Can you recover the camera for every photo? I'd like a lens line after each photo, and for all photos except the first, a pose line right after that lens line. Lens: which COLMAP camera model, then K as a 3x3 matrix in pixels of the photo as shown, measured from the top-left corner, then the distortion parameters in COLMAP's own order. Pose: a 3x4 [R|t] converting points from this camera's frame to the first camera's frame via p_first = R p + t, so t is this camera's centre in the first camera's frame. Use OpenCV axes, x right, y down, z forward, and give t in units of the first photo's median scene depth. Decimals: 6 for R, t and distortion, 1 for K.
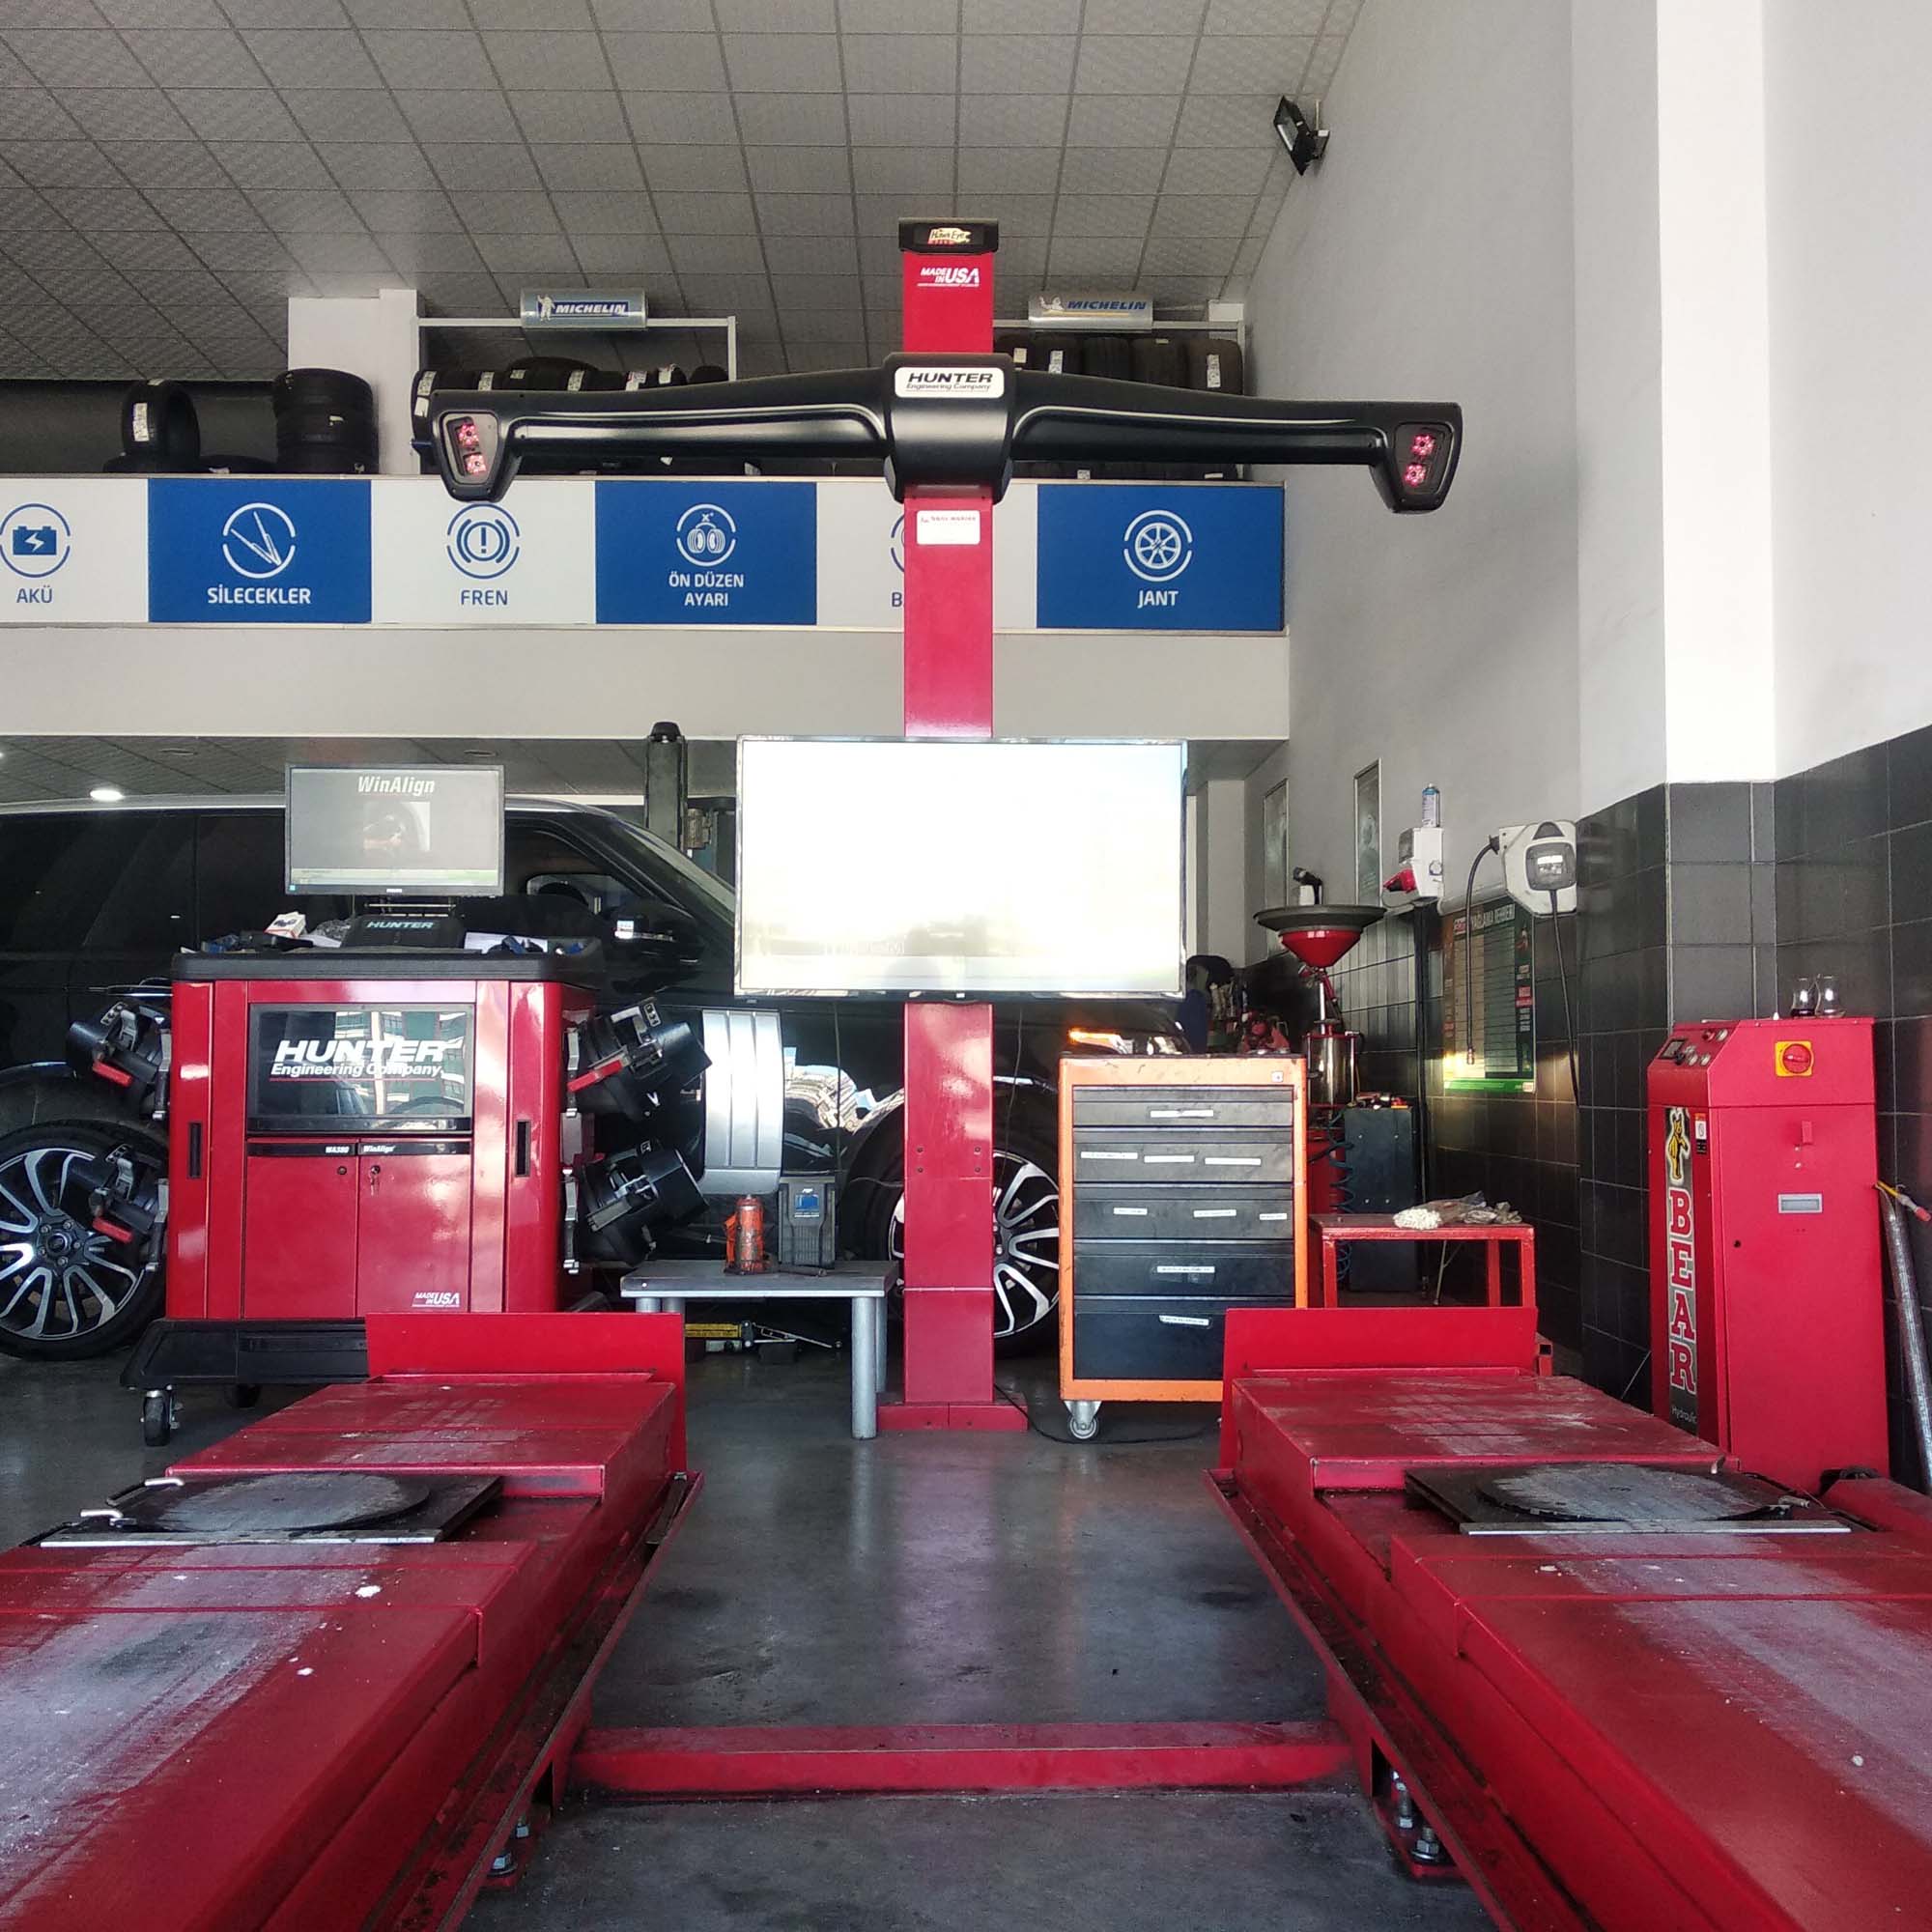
lens RADIAL K [[1984.8, 0, 963.8], [0, 1984.8, 993.4], [0, 0, 1]] dist [0.089573, -0.156599]
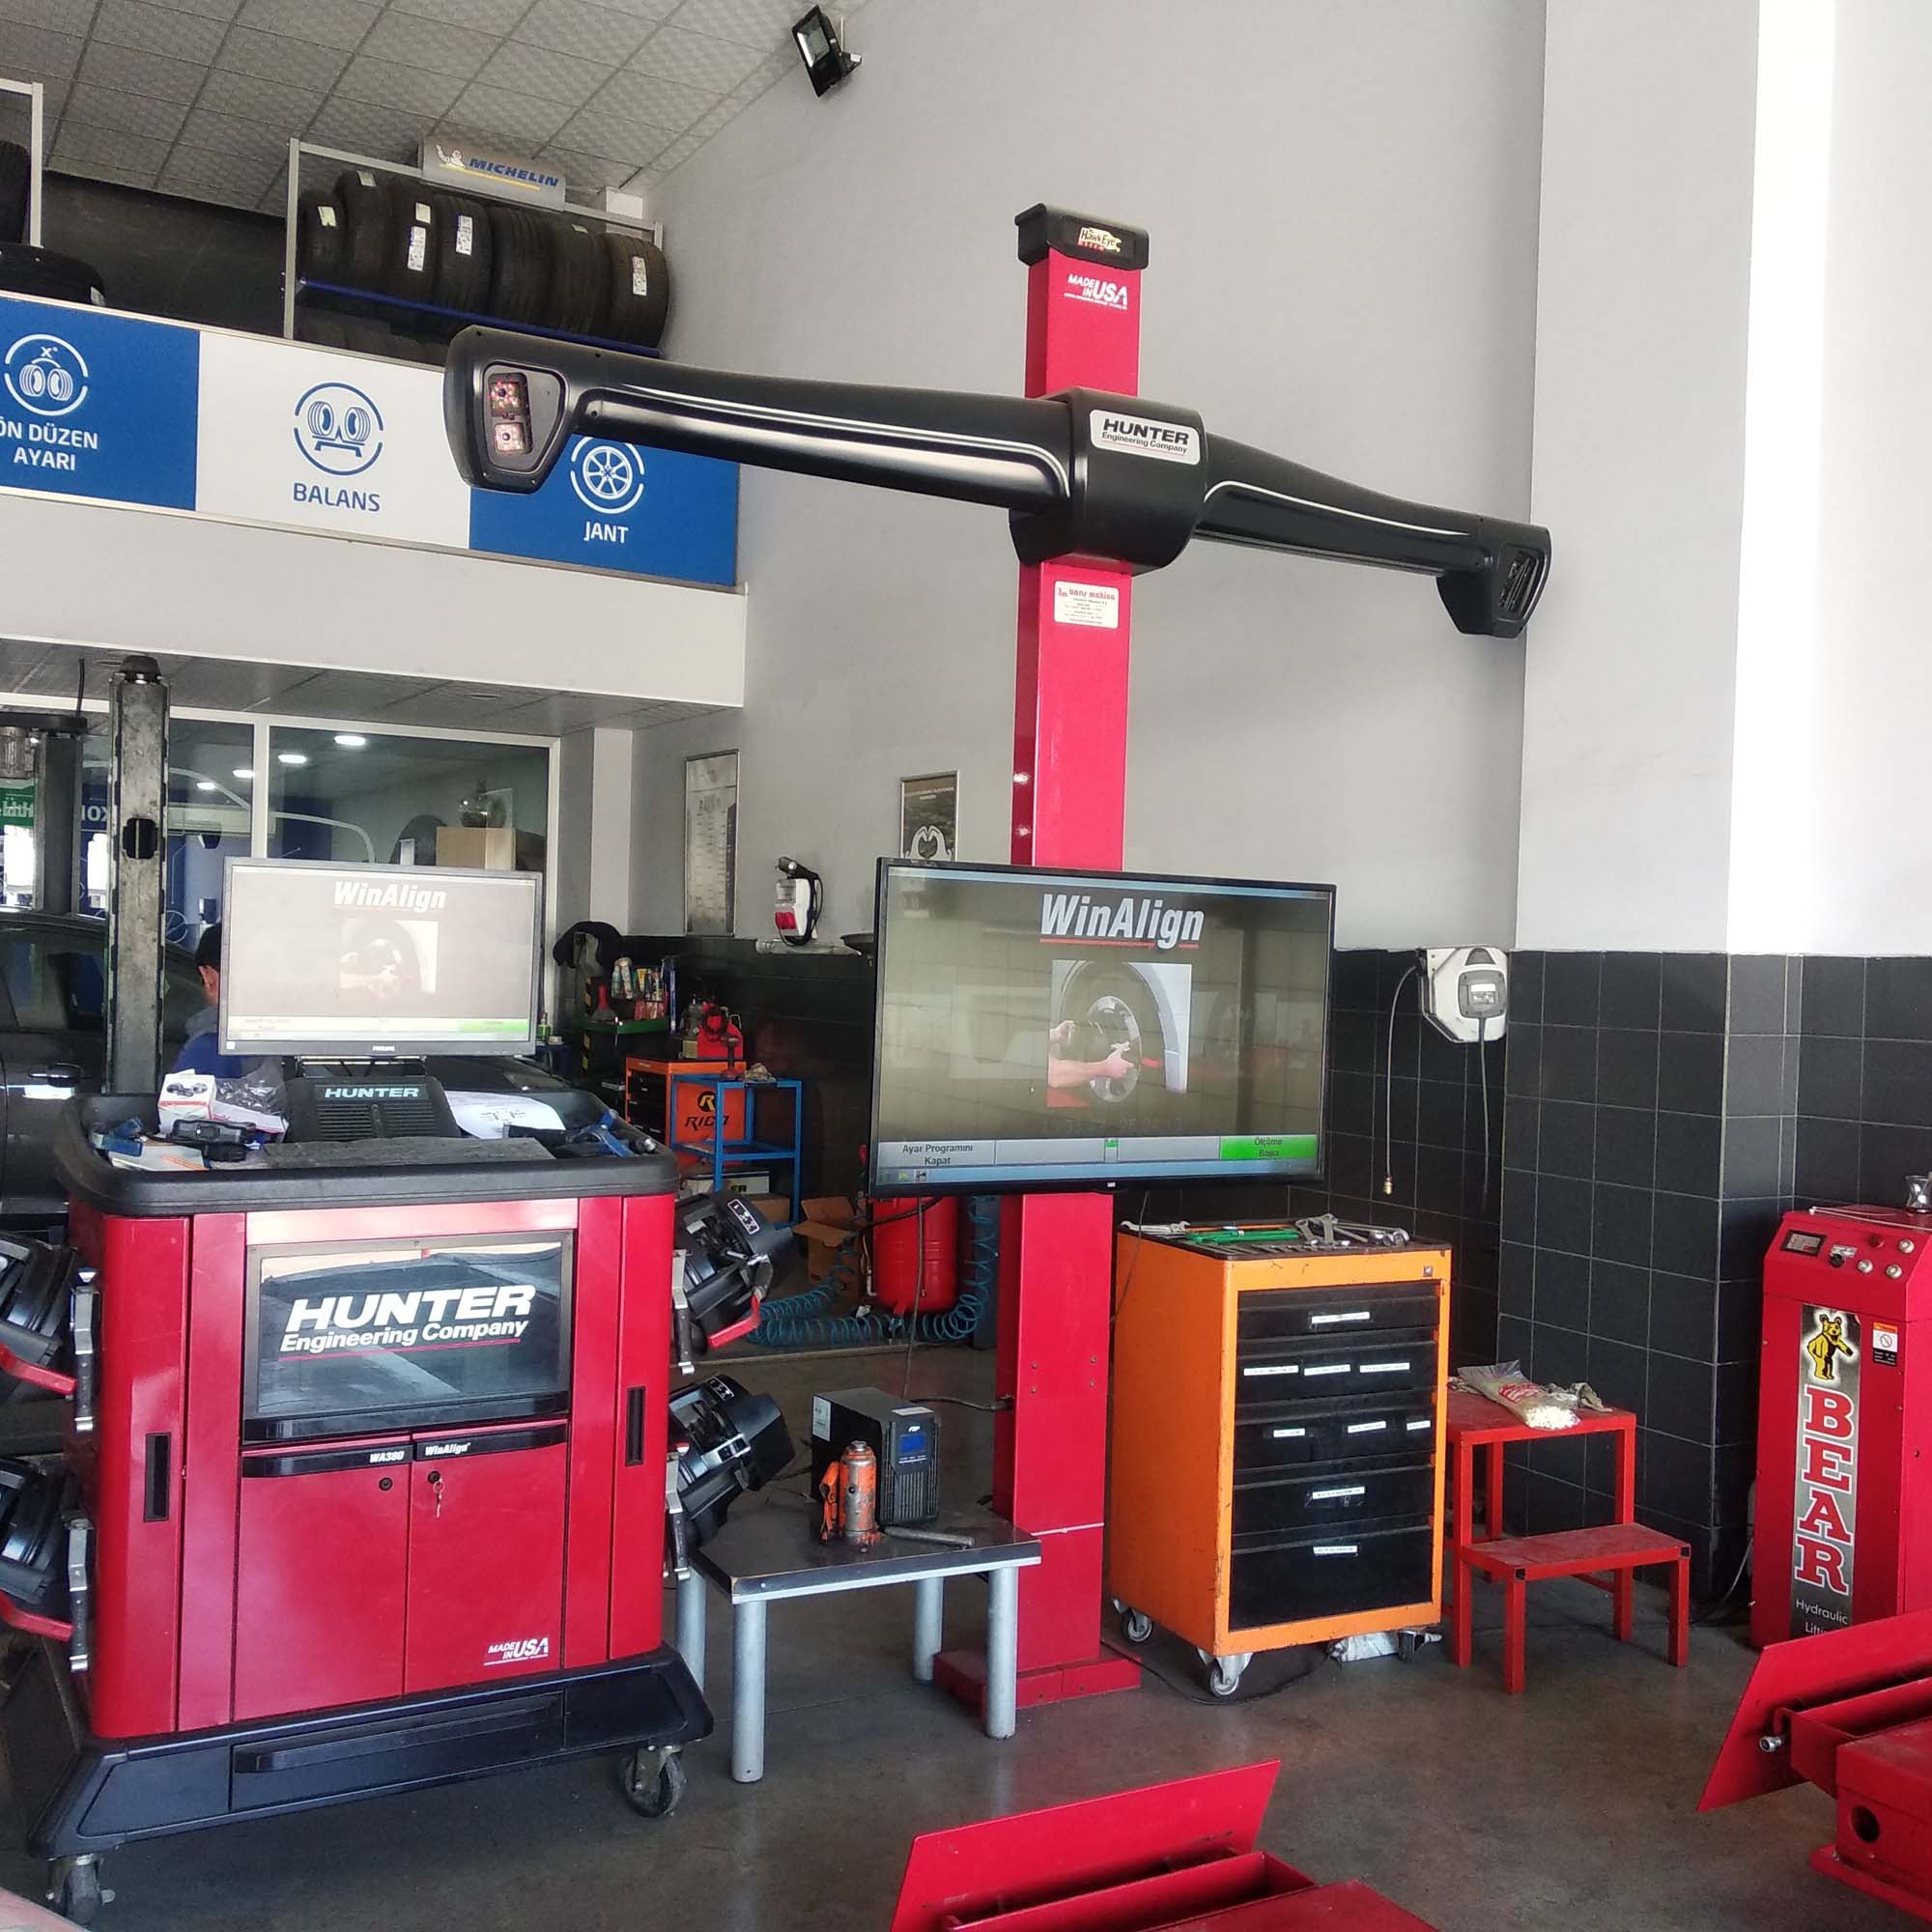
lens RADIAL K [[1984.8, 0, 963.8], [0, 1984.8, 993.4], [0, 0, 1]] dist [0.089573, -0.156599]
pose [[0.873817, 0.013516, 0.486066, -0.446147], [-0.047171, 0.997255, 0.057070, -0.119495], [-0.483961, -0.072797, 0.872057, 0.302428]]
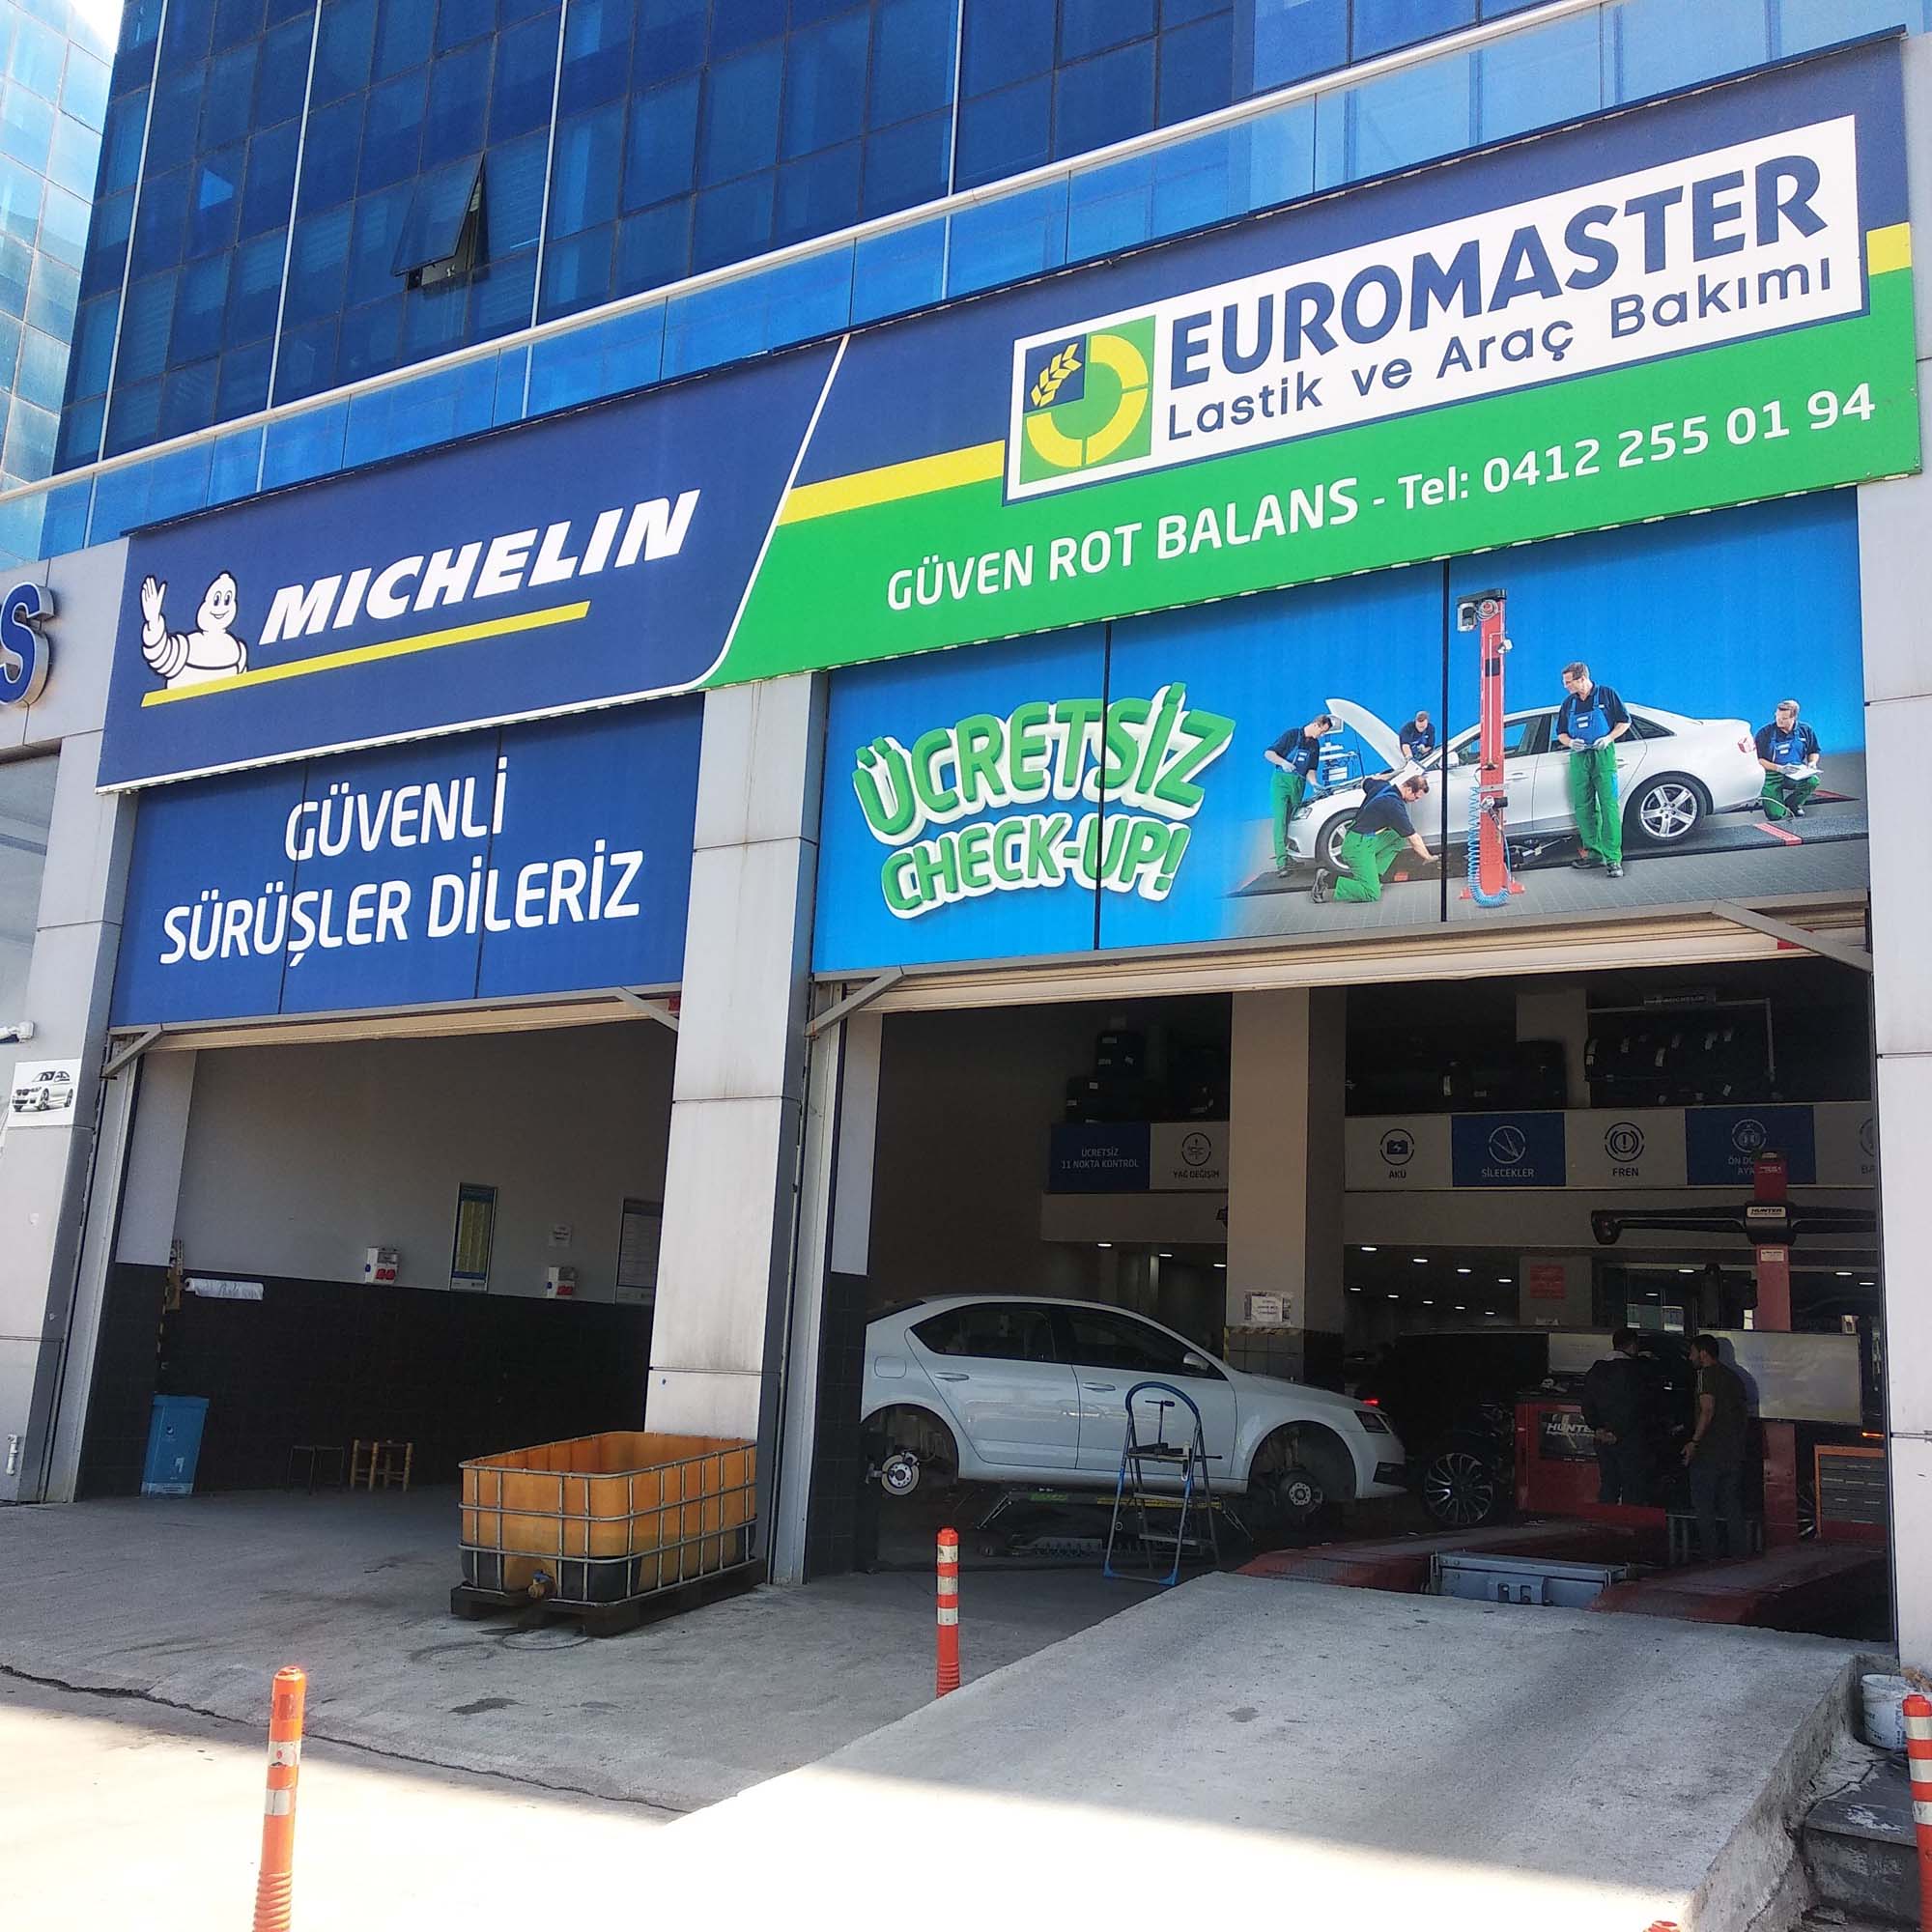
lens RADIAL K [[1984.8, 0, 963.8], [0, 1984.8, 993.4], [0, 0, 1]] dist [0.089573, -0.156599]
pose [[0.840897, -0.061247, -0.537718, 0.600116], [-0.027503, 0.987456, -0.155483, -0.123374], [0.540496, 0.145534, 0.828664, -2.128290]]
